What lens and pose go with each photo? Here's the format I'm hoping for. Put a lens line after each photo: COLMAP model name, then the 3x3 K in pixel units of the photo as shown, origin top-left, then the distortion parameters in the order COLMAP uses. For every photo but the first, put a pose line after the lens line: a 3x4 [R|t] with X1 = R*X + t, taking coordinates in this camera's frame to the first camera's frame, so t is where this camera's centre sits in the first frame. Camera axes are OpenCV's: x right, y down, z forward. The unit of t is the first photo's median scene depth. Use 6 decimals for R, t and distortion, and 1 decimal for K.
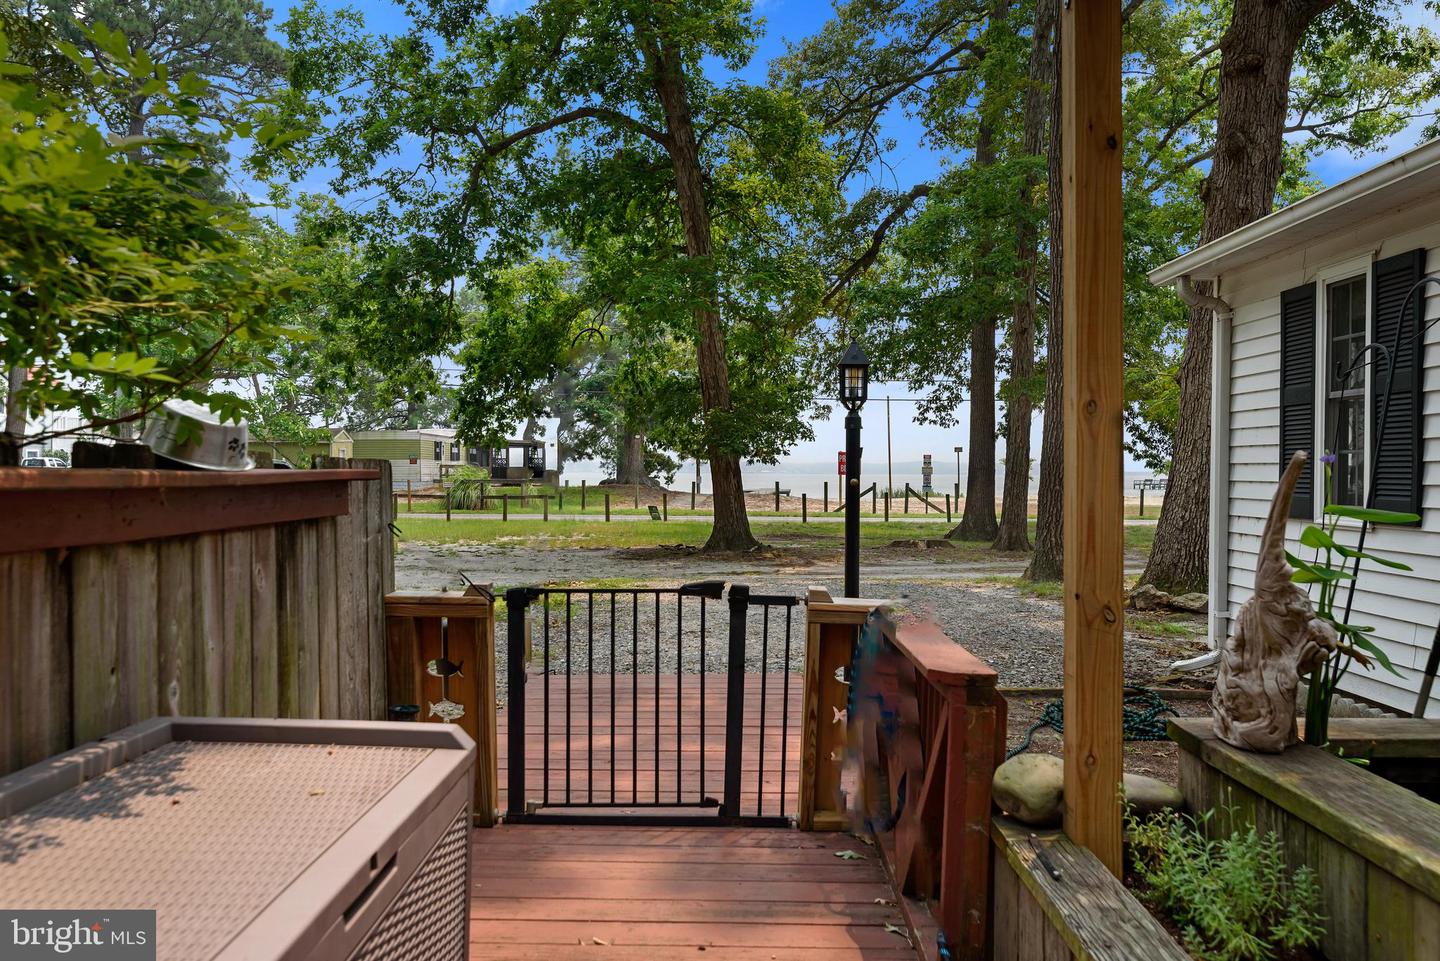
lens RADIAL K [[1250.1, 0, 719.4], [0, 1250.1, 480.9], [0, 0, 1]] dist [0.041335, 0.001127]
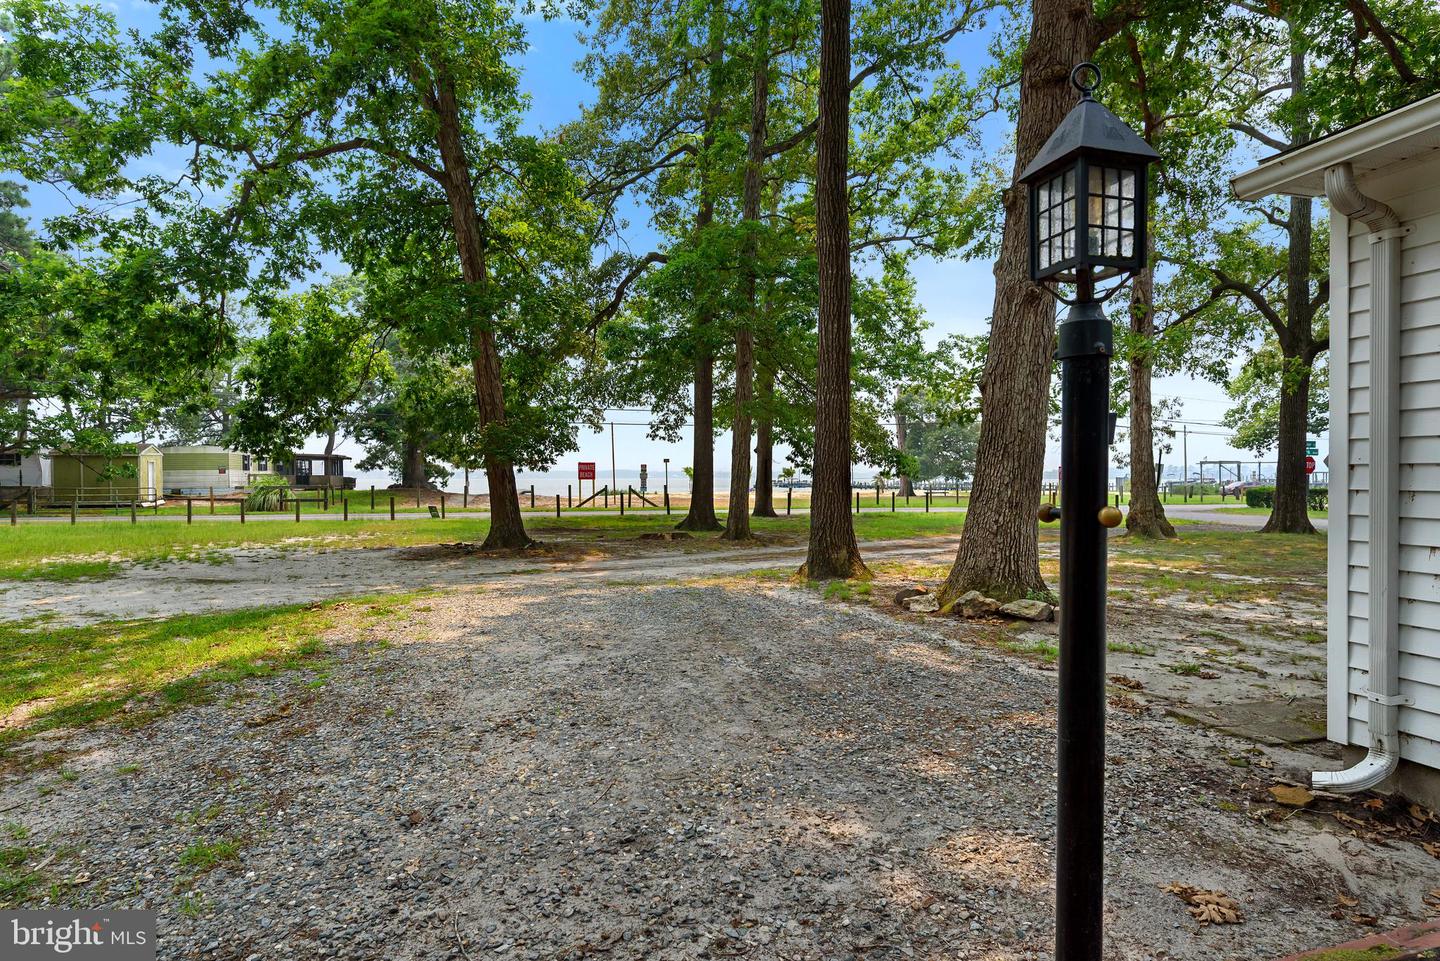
lens RADIAL K [[786.6, 0, 719.6], [0, 786.6, 483.2], [0, 0, 1]] dist [0.011390, -0.003796]
pose [[0.955734, -0.009677, 0.294074, -0.013947], [0.009364, 0.999953, 0.002472, -0.002581], [-0.294084, 0.000392, 0.955780, 0.227601]]
